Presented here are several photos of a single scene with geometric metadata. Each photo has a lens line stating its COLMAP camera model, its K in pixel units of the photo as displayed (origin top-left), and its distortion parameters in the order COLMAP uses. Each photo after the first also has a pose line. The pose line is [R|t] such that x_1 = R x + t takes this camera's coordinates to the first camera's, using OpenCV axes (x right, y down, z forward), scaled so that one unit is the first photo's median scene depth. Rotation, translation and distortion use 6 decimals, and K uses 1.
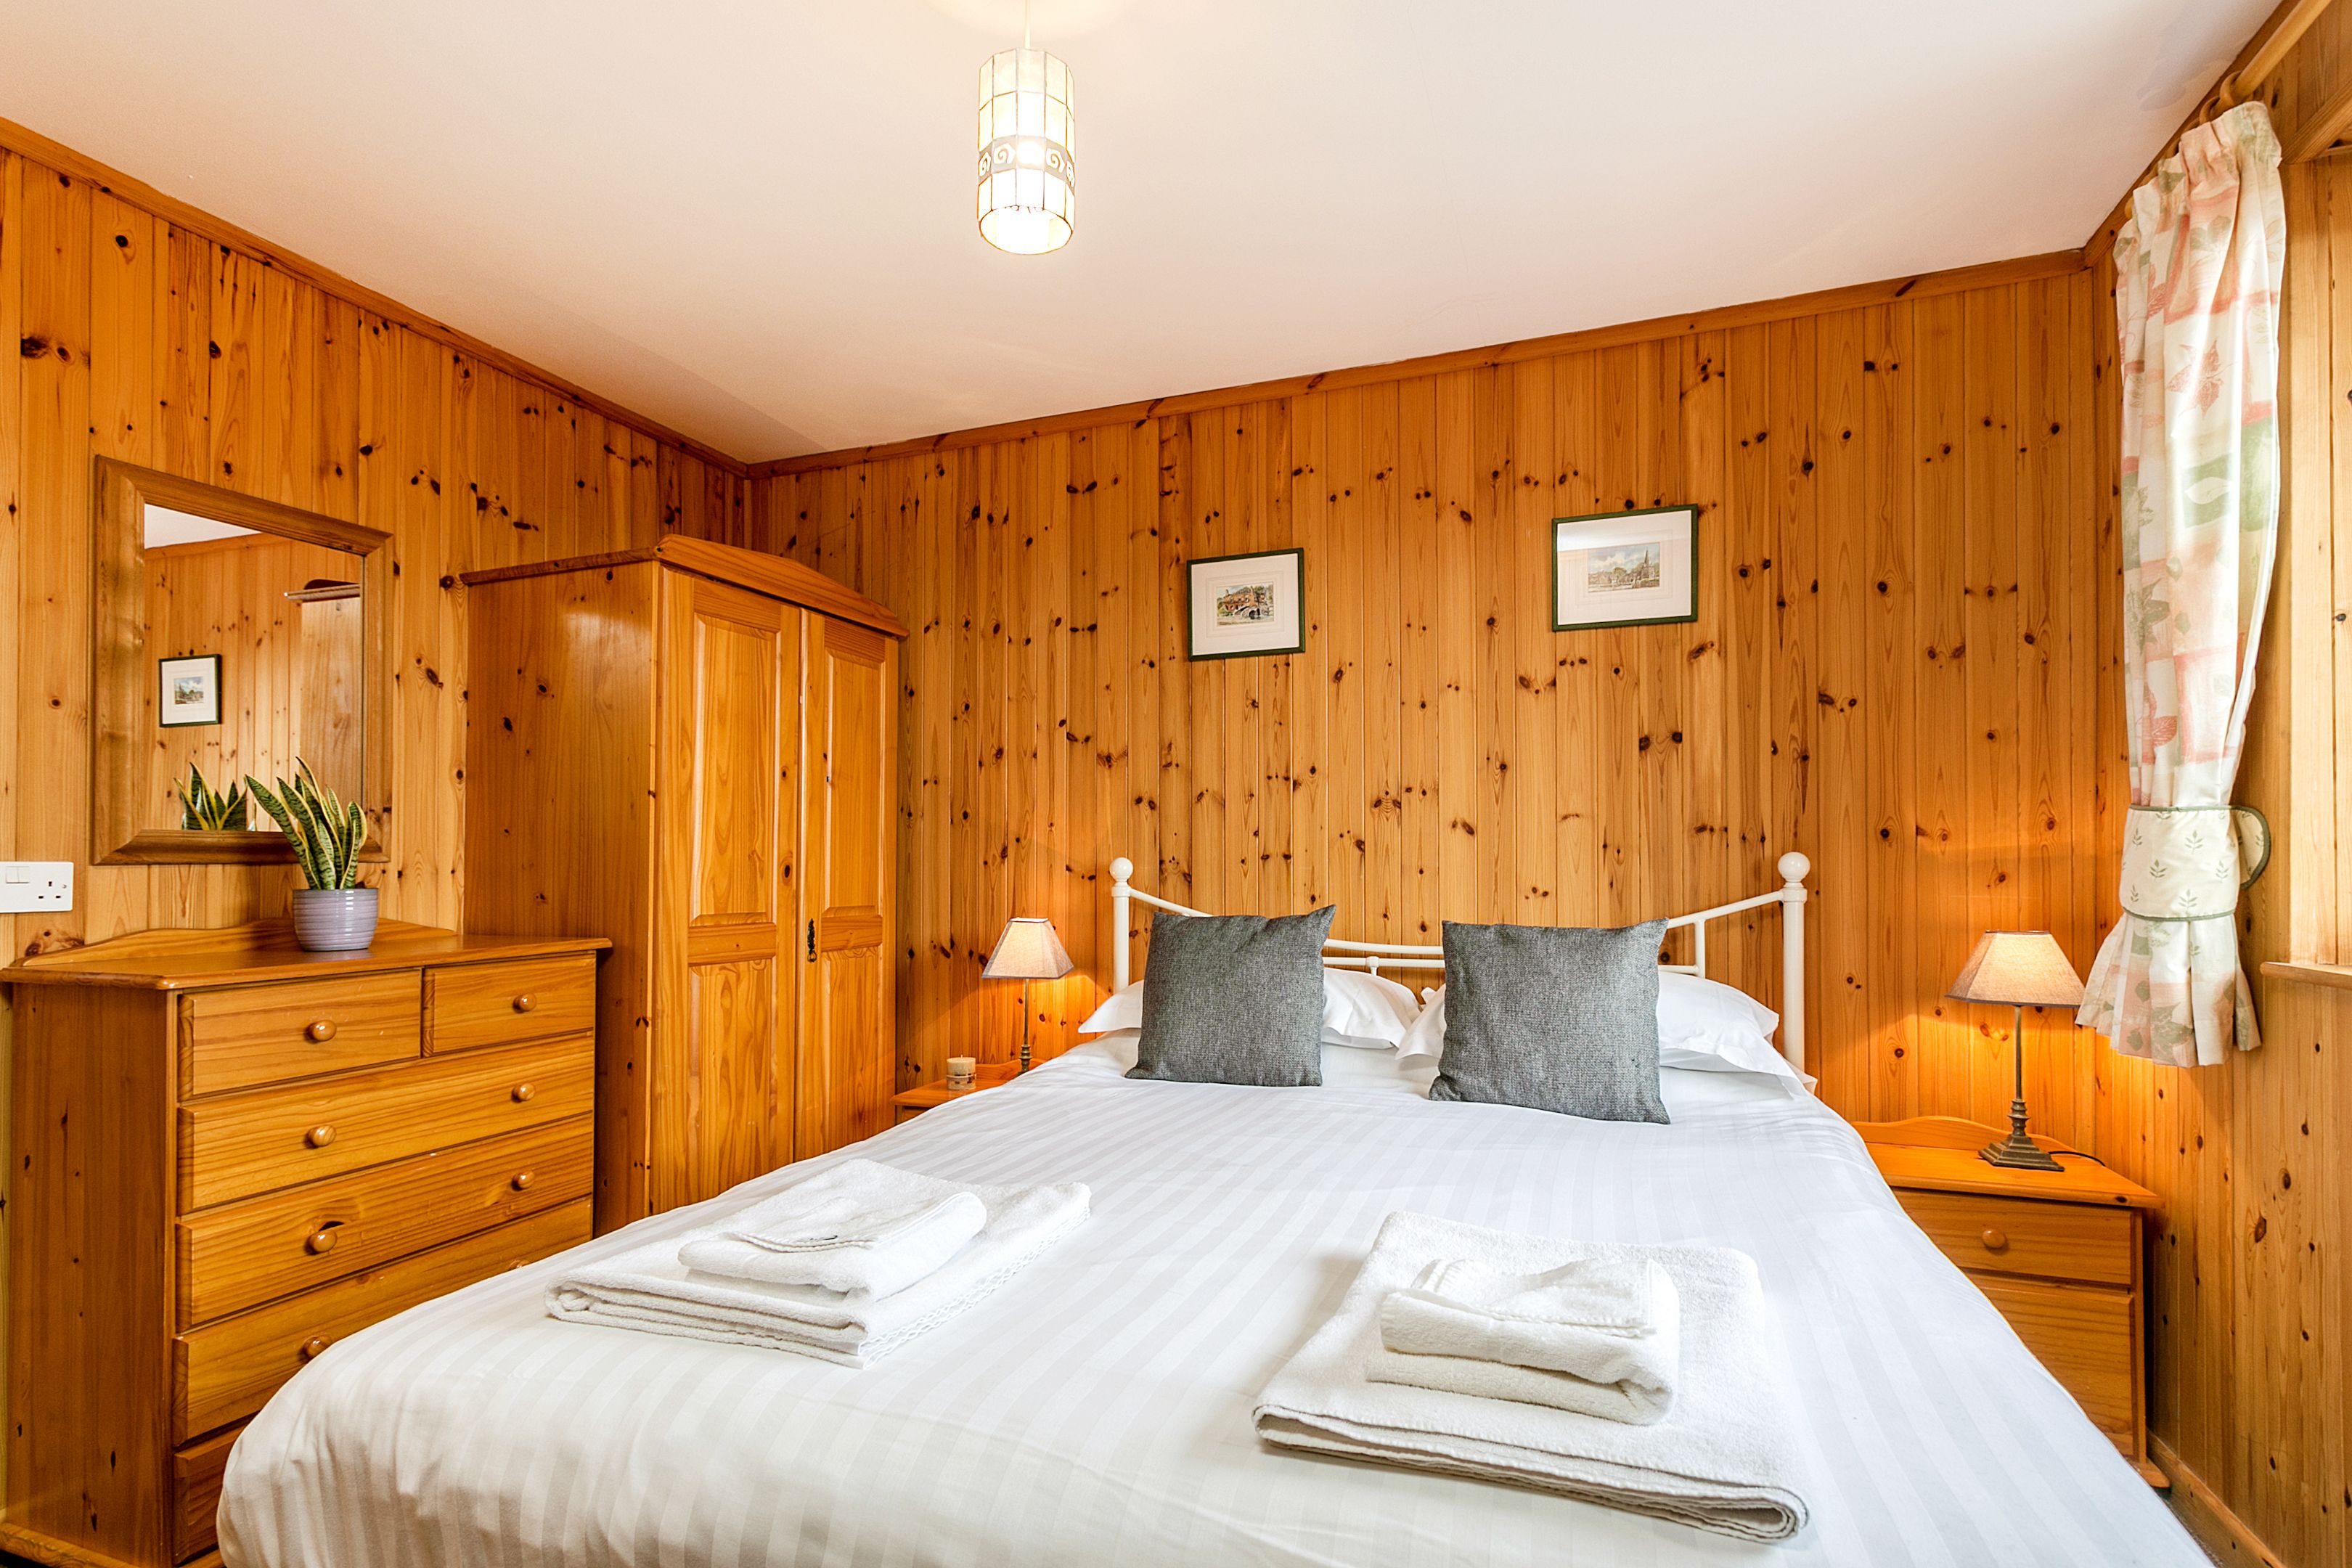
lens RADIAL K [[1126.4, 0, 1171.2], [0, 1126.4, 850.5], [0, 0, 1]] dist [0.000336, 0.004809]
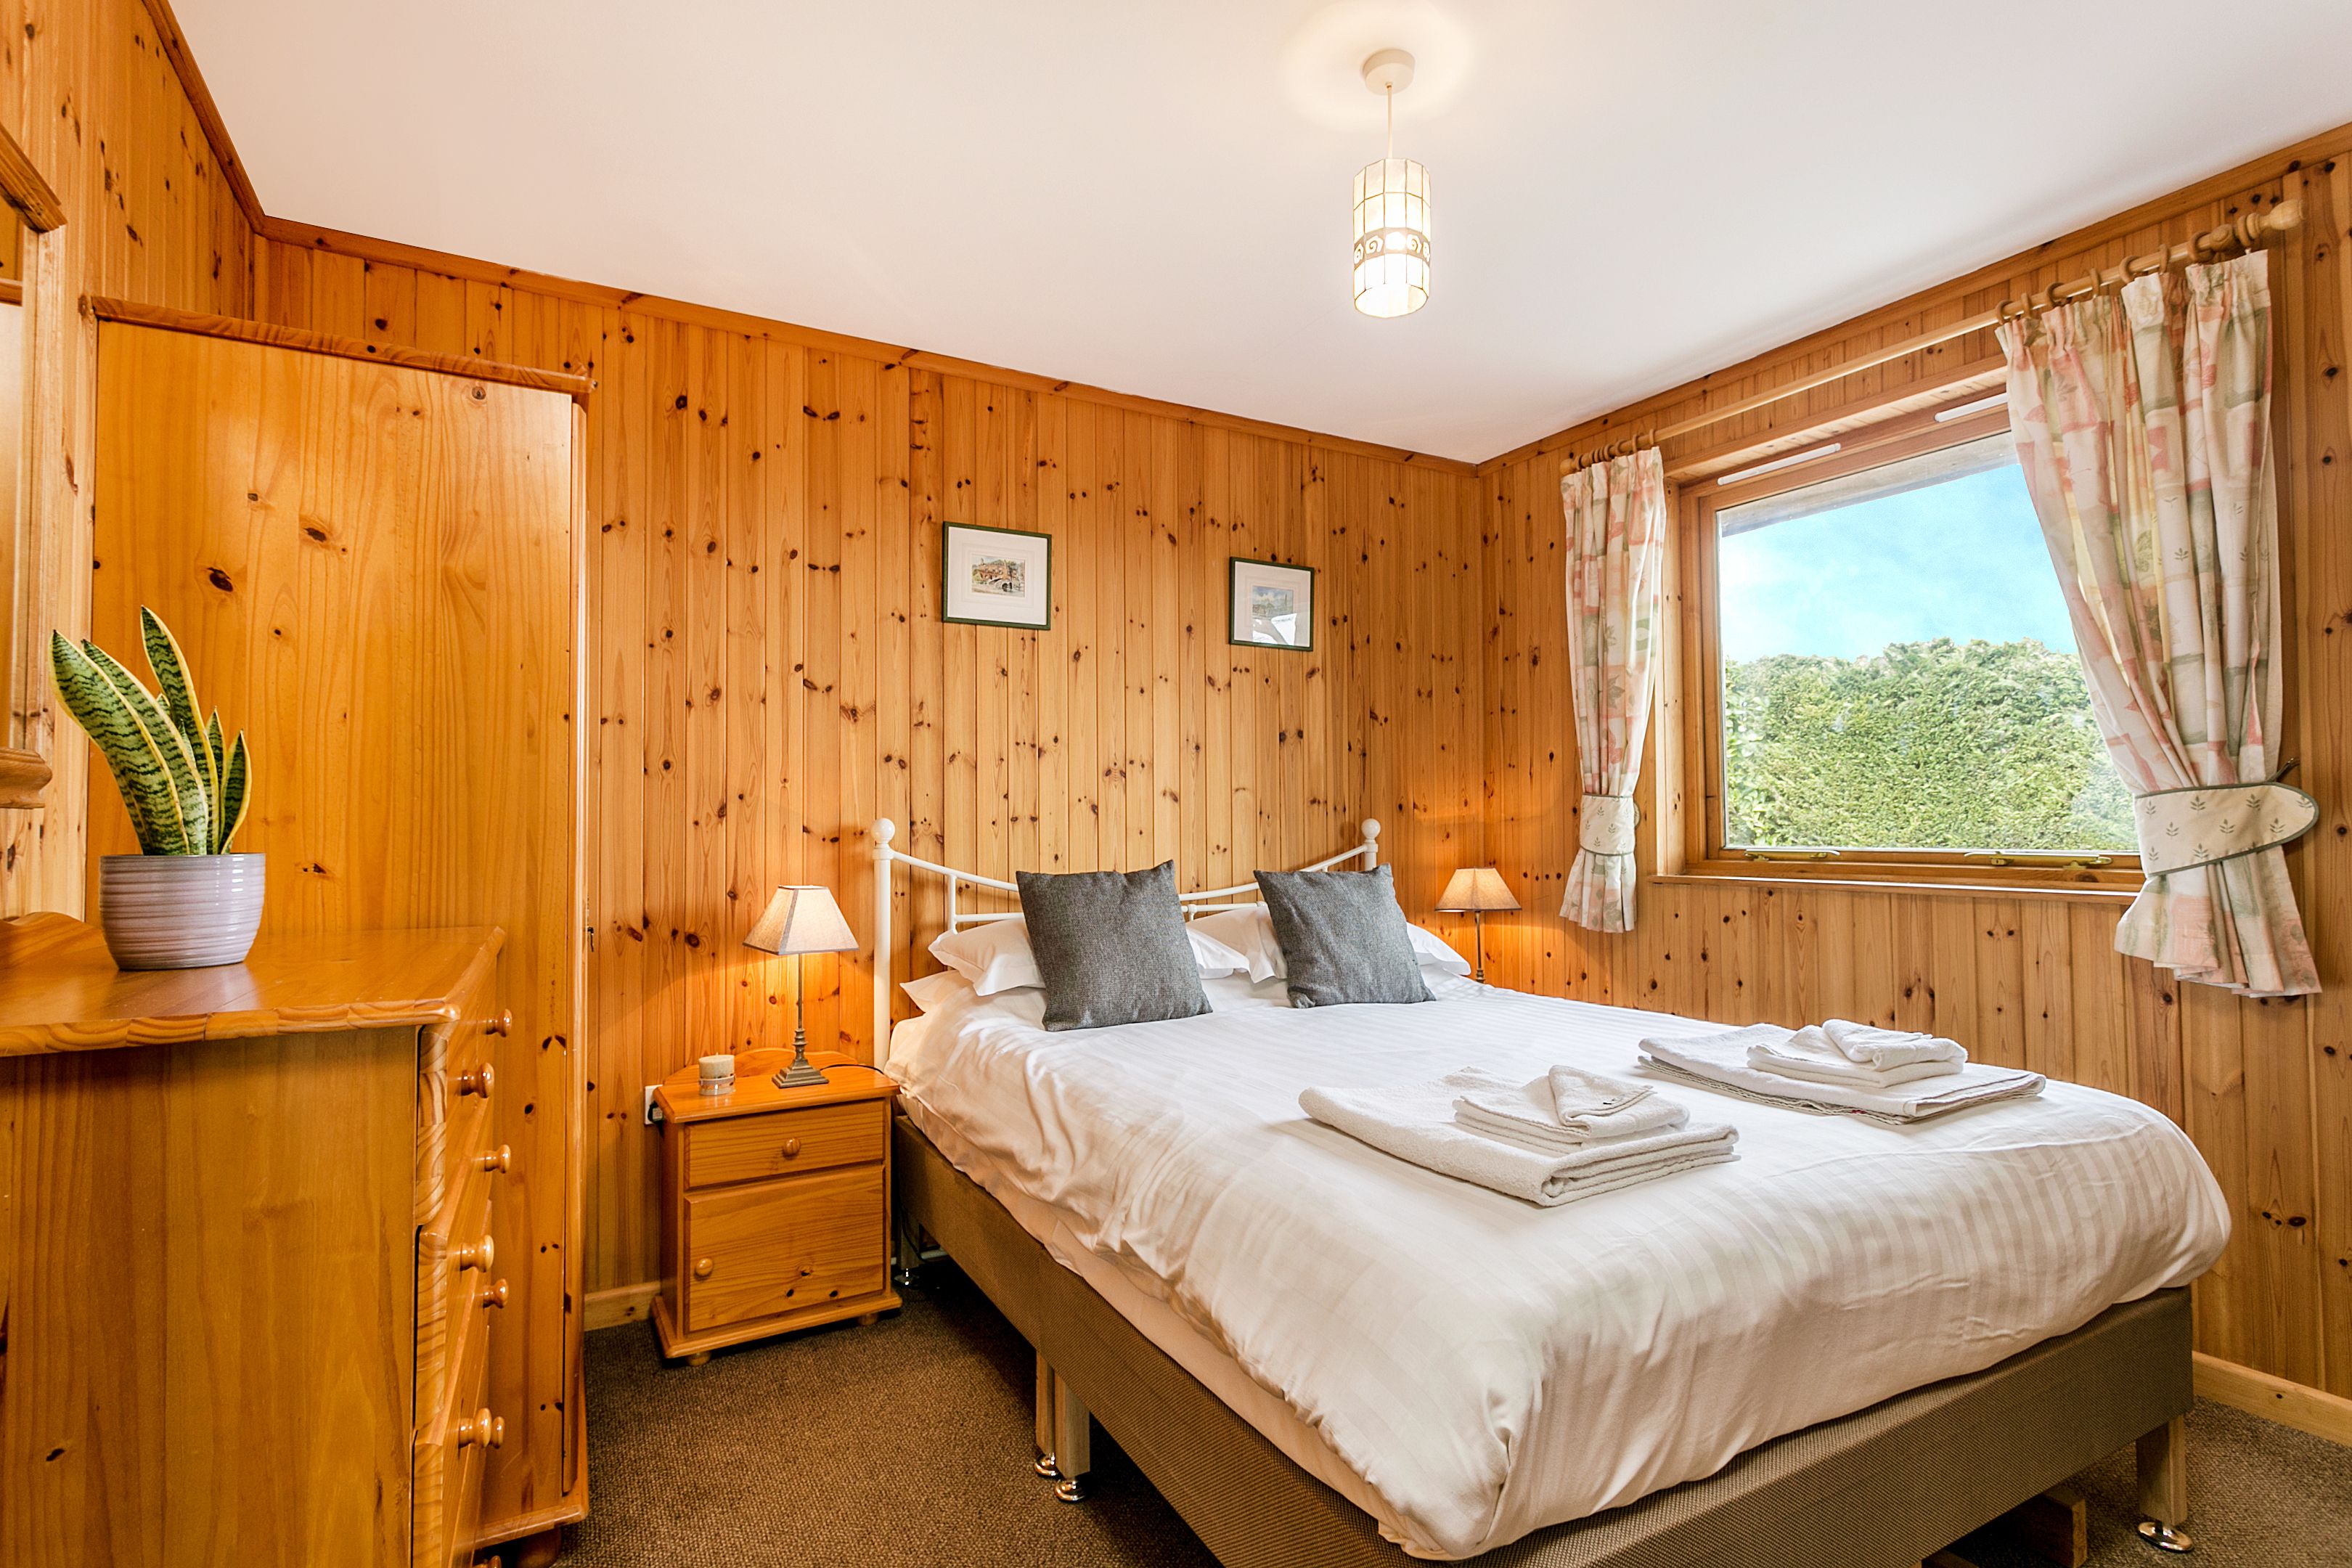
lens RADIAL K [[1126.4, 0, 1180.7], [0, 1126.4, 798.4], [0, 0, 1]] dist [0.000336, 0.004809]
pose [[0.650579, 0.024840, 0.759032, -0.621226], [-0.007127, 0.999621, -0.026604, 0.013614], [-0.759405, 0.011898, 0.650509, 0.201557]]
